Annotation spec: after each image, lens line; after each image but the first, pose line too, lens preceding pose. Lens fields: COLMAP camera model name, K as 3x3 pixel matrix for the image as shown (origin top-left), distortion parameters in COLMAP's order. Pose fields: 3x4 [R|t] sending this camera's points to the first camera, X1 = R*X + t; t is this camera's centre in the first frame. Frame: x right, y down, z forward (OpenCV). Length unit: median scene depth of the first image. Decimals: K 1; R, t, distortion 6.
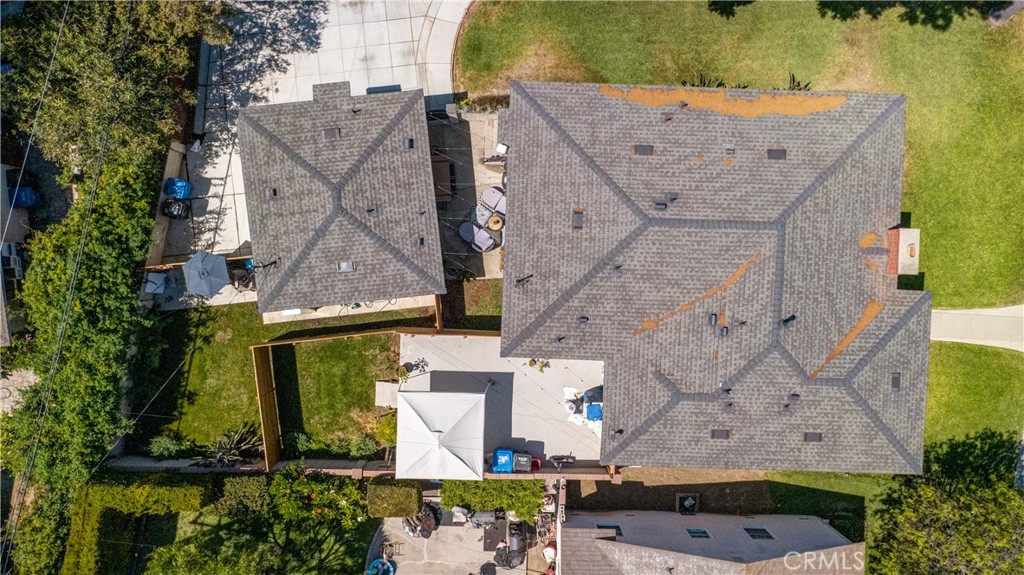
lens RADIAL K [[720.5, 0, 512.9], [0, 720.5, 286.6], [0, 0, 1]] dist [0.030761, -0.035653]
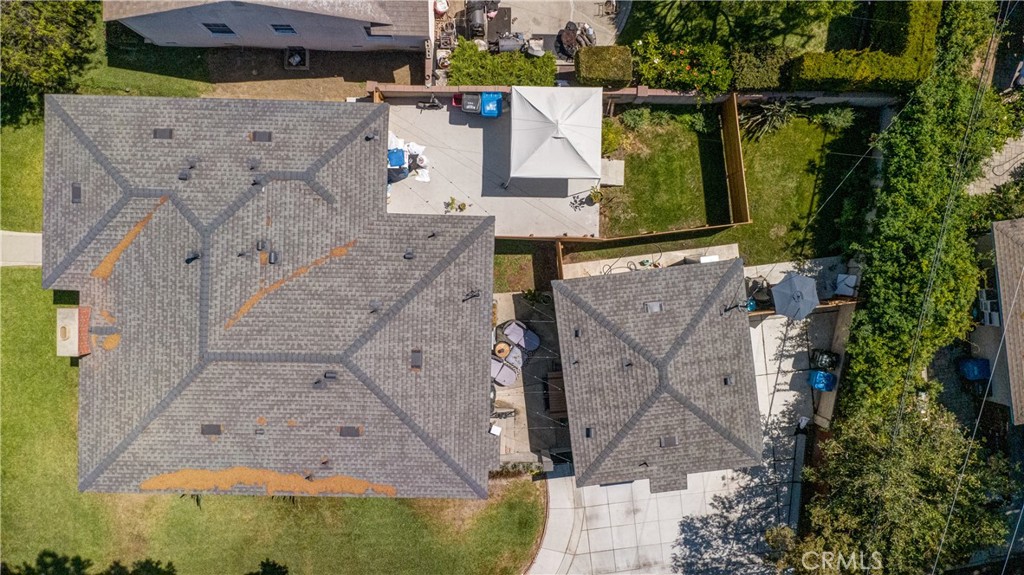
lens RADIAL K [[720.5, 0, 512.9], [0, 720.5, 286.6], [0, 0, 1]] dist [0.030761, -0.035653]
pose [[-0.999519, 0.011887, -0.028645, -0.011868], [-0.010405, -0.998628, -0.051324, 0.049170], [-0.029215, -0.051002, 0.998271, 0.029451]]
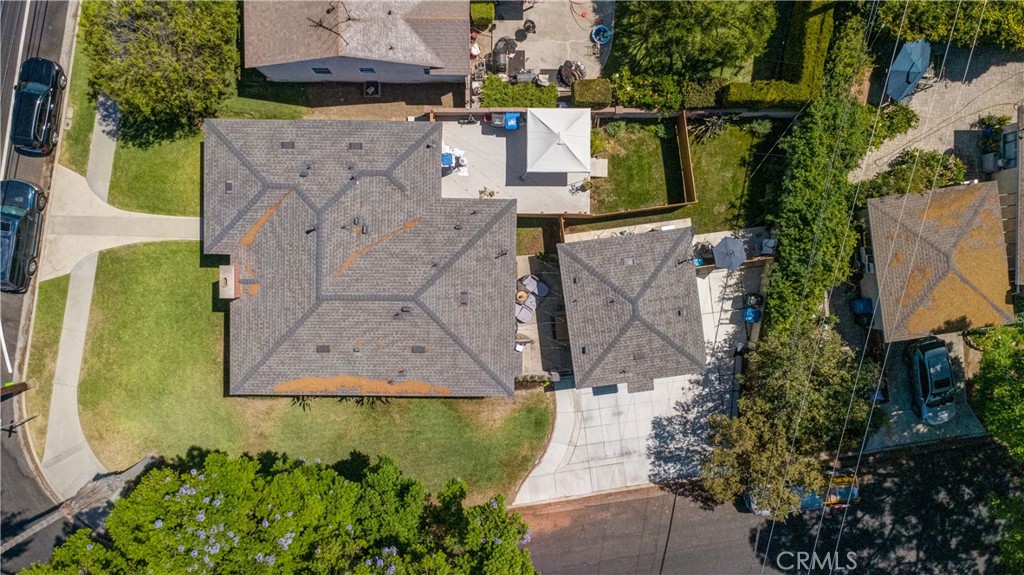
lens RADIAL K [[720.5, 0, 512.9], [0, 720.5, 286.6], [0, 0, 1]] dist [0.030761, -0.035653]
pose [[-0.999331, 0.024876, -0.026797, 0.029302], [-0.023377, -0.998221, -0.054852, 0.005389], [-0.028114, -0.054189, 0.998135, -0.368293]]
